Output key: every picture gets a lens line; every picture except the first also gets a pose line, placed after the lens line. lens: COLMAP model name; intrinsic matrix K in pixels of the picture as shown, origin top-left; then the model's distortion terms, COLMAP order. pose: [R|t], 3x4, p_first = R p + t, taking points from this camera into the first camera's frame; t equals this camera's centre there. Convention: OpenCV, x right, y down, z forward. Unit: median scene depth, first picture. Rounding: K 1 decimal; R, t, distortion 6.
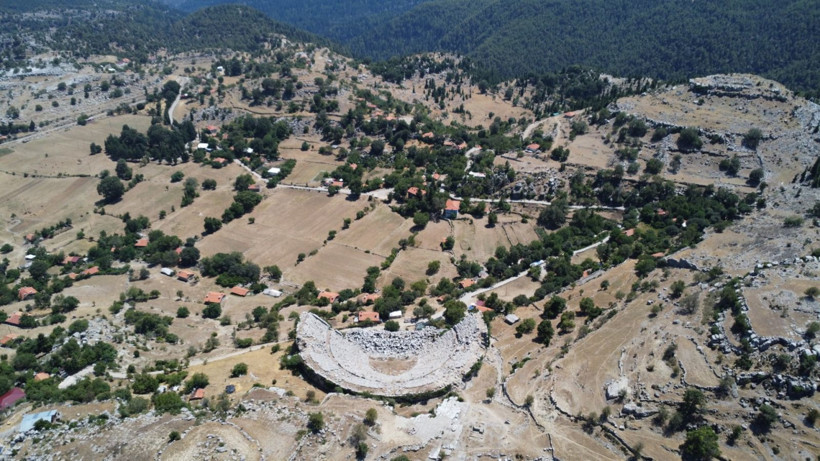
lens RADIAL K [[595.3, 0, 410.0], [0, 595.3, 230.5], [0, 0, 1]] dist [-0.016777, -0.037070]
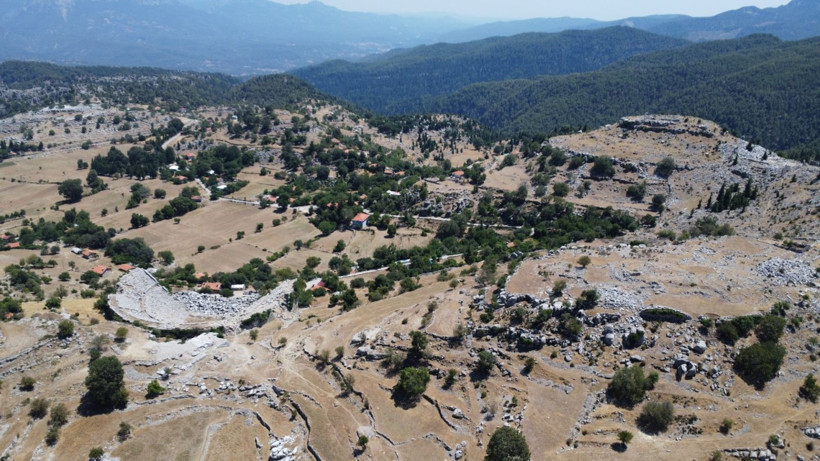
lens RADIAL K [[595.3, 0, 410.0], [0, 595.3, 230.5], [0, 0, 1]] dist [-0.016777, -0.037070]
pose [[0.991292, 0.058361, -0.118040, 0.265453], [-0.074528, 0.987687, -0.137551, 0.110387], [0.108559, 0.145150, 0.983436, -0.009198]]
